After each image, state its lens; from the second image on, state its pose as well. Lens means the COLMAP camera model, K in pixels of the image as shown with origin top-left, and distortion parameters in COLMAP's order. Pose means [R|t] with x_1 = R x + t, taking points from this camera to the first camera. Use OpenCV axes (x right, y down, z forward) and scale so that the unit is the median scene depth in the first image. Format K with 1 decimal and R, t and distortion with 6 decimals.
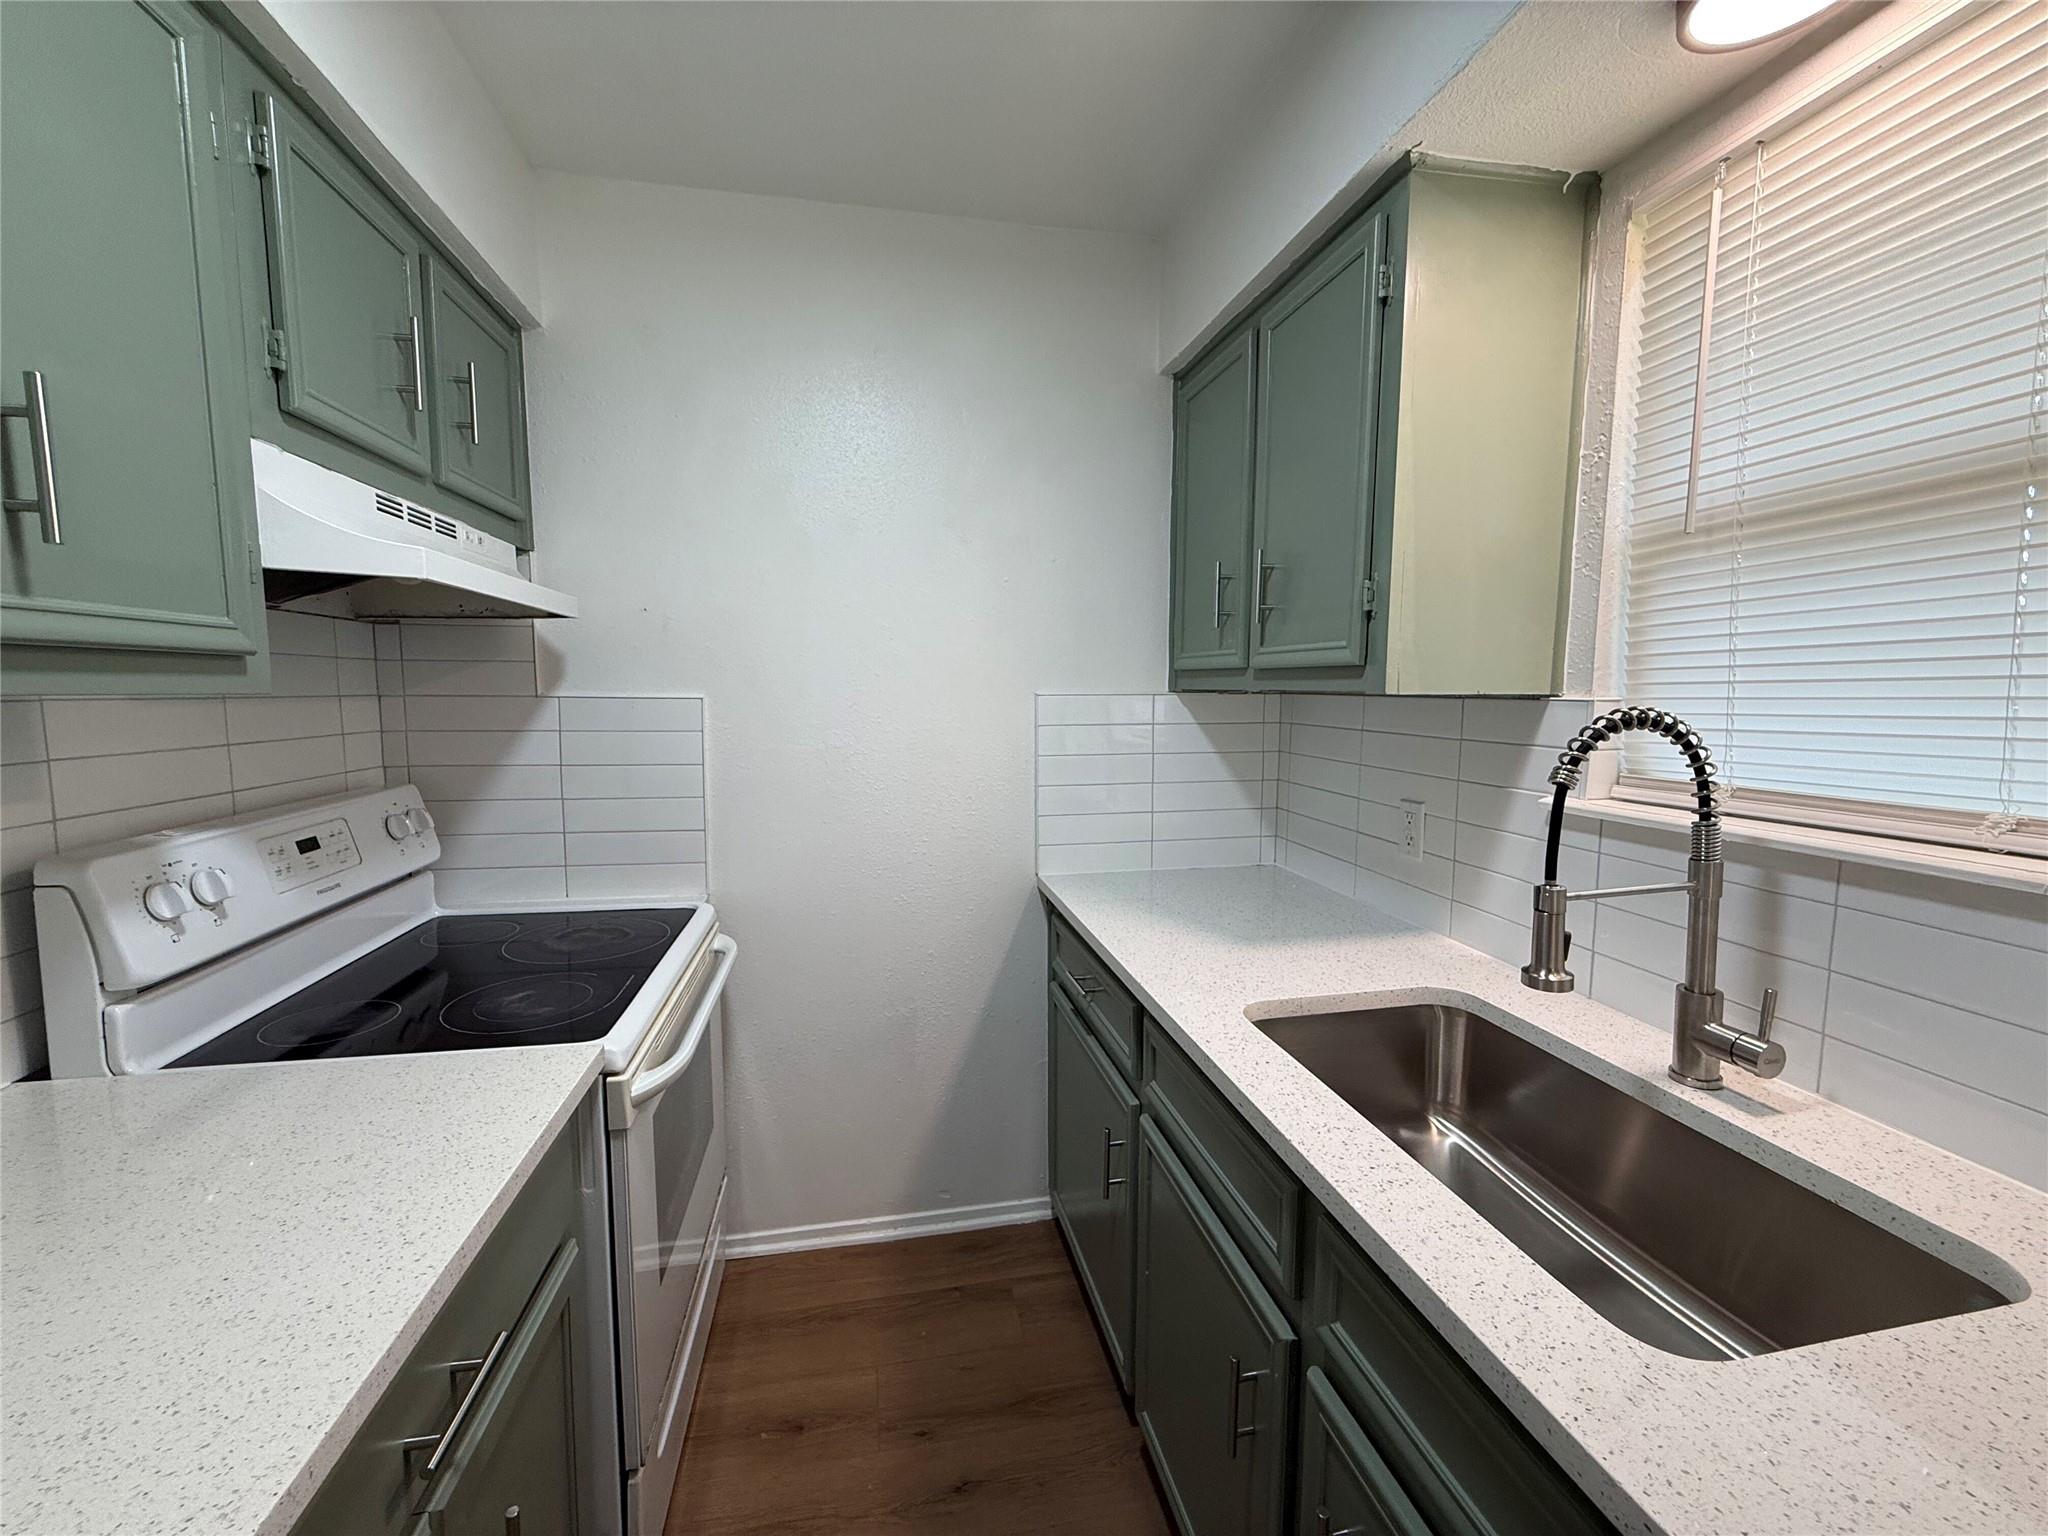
lens RADIAL K [[818.5, 0, 1022.2], [0, 818.5, 770.7], [0, 0, 1]] dist [-0.000933, -0.000170]
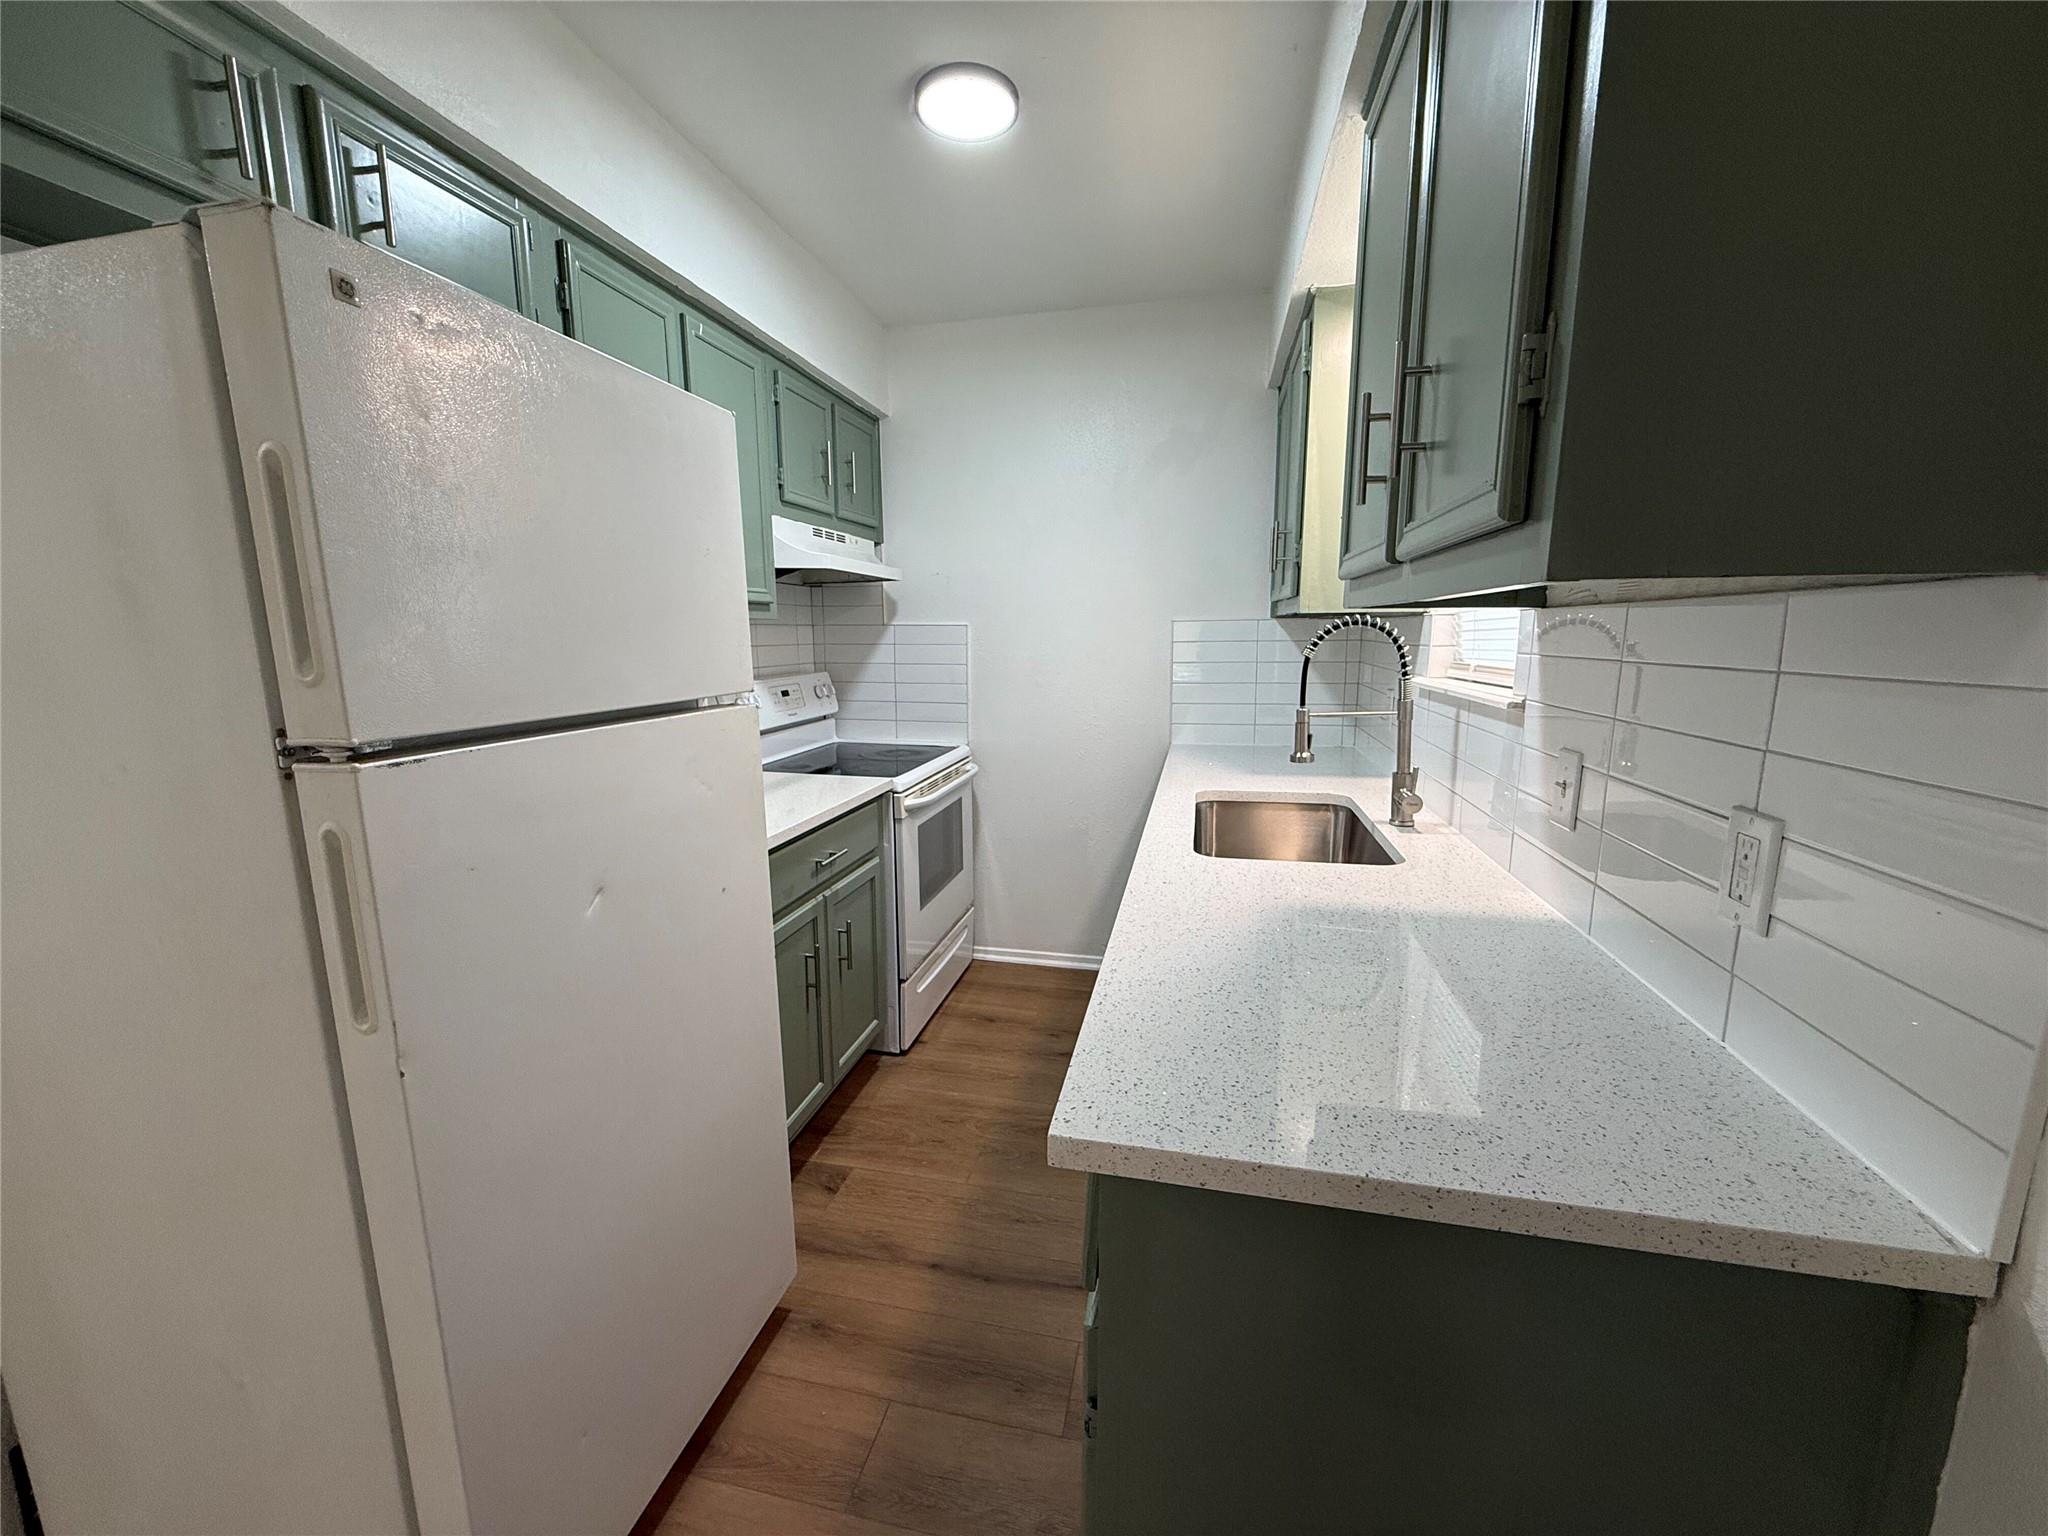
lens RADIAL K [[818.5, 0, 1019.3], [0, 818.5, 771.5], [0, 0, 1]] dist [-0.000933, -0.000170]
pose [[0.913354, 0.060318, -0.402674, 0.484316], [-0.031758, 0.996507, 0.077236, 0.093853], [0.405927, -0.057755, 0.912079, -0.617974]]
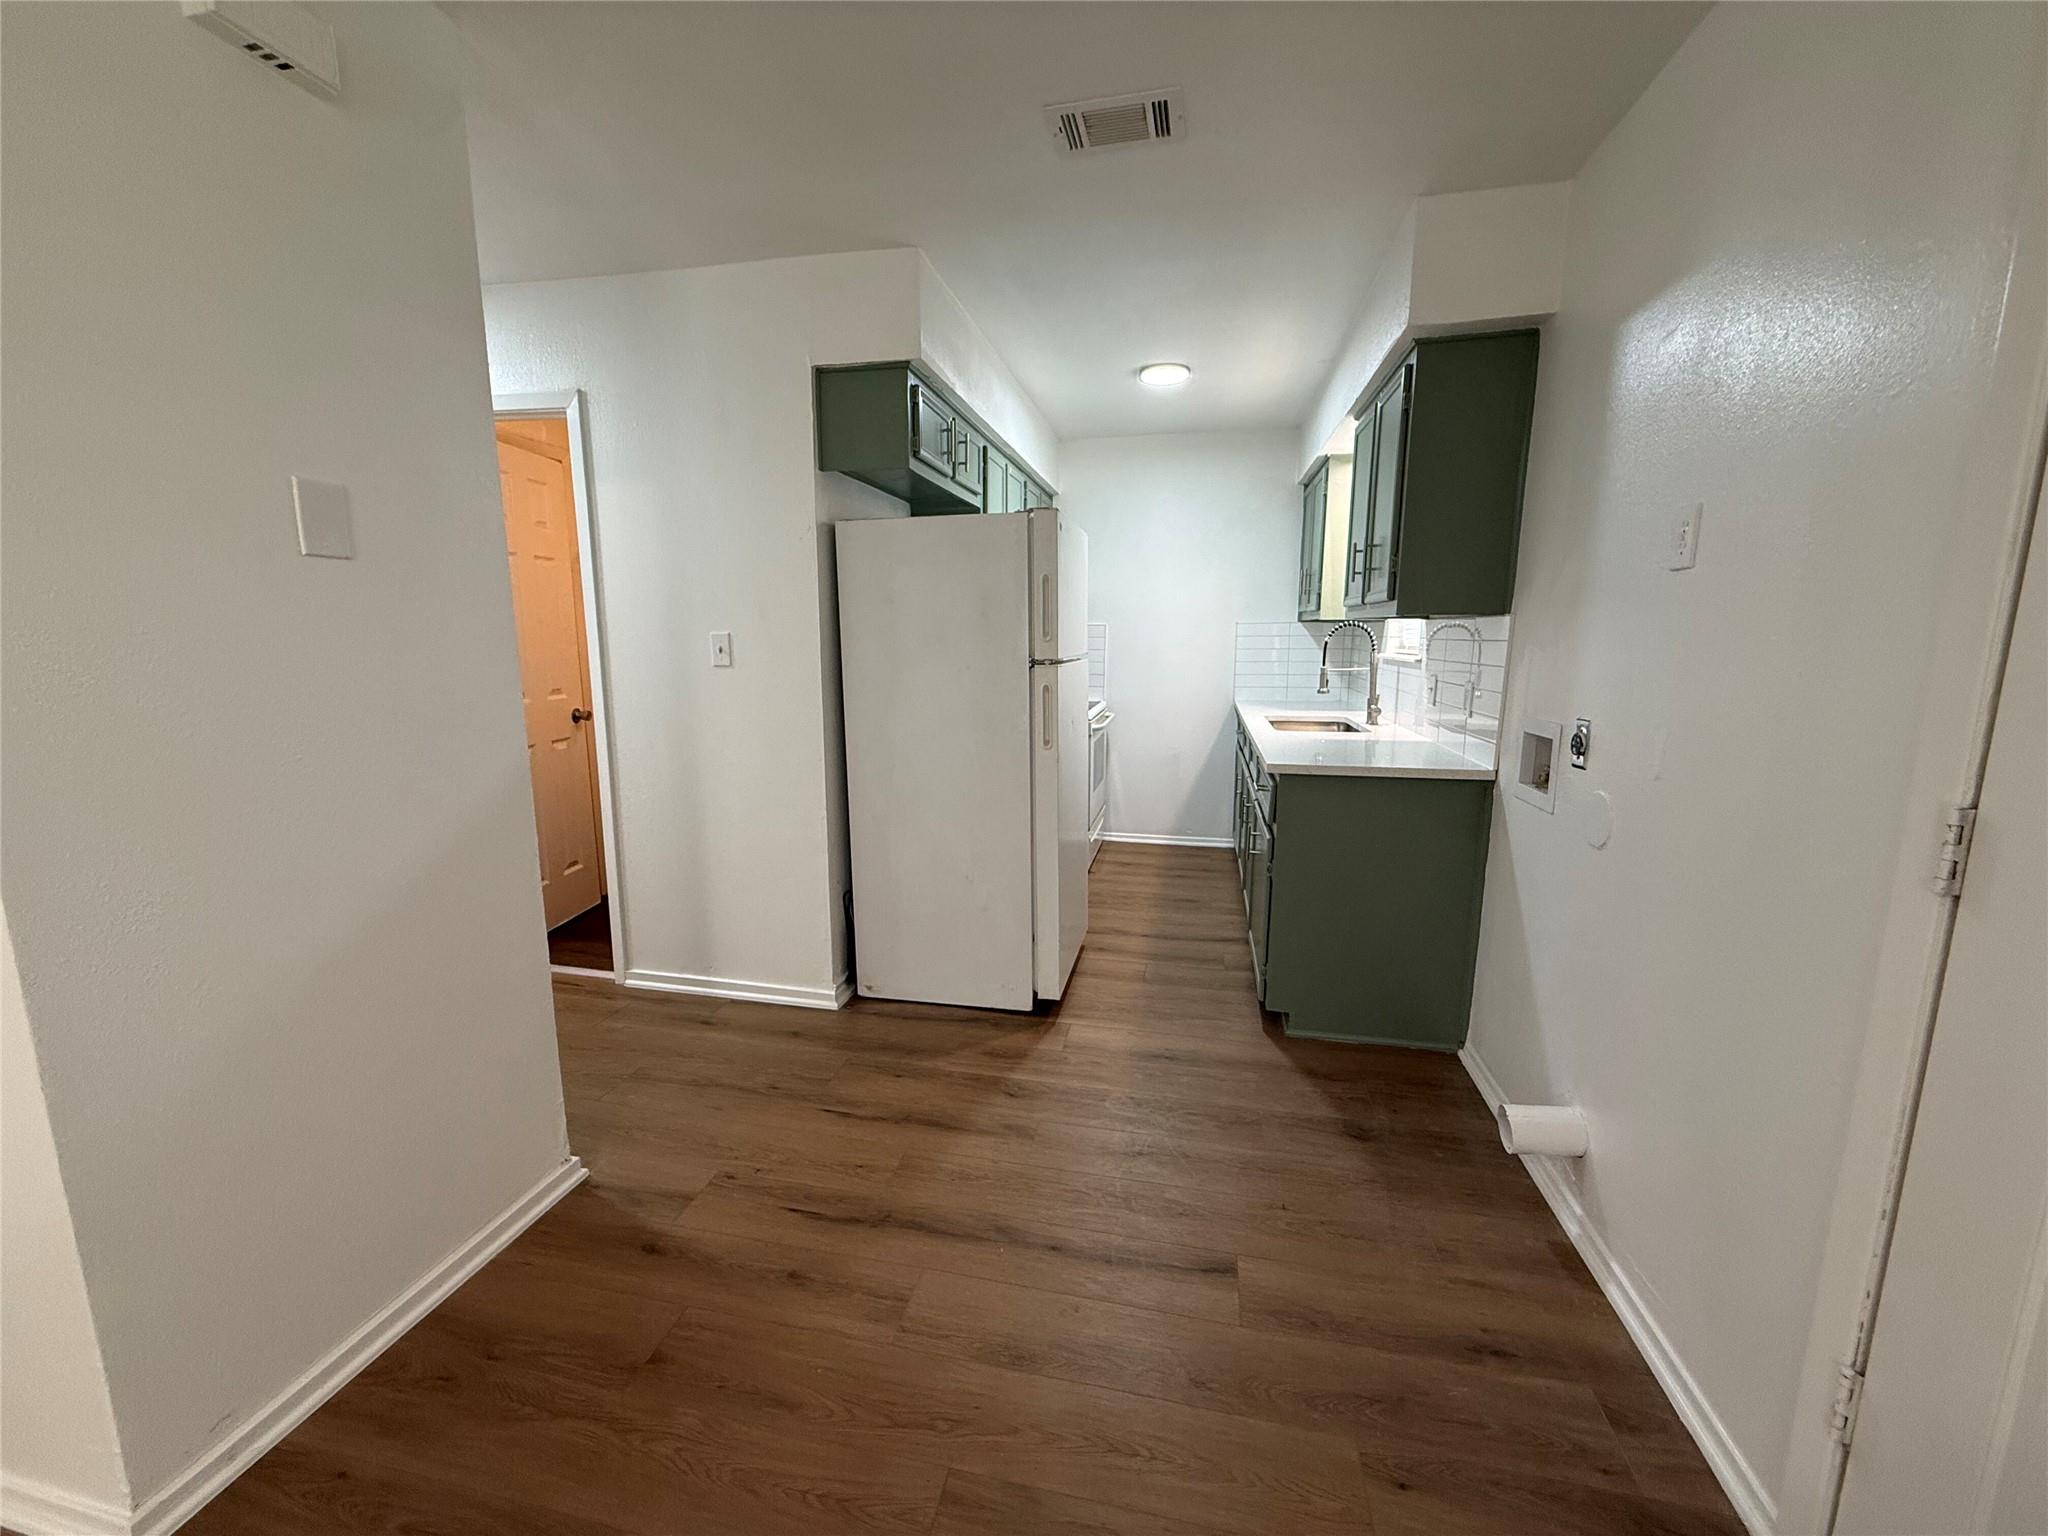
lens RADIAL K [[818.5, 0, 1019.1], [0, 818.5, 772.2], [0, 0, 1]] dist [-0.000933, -0.000170]
pose [[0.916882, 0.063657, -0.394049, 0.521768], [-0.036177, 0.996391, 0.076786, 0.232098], [0.397515, -0.056148, 0.915876, -1.896078]]
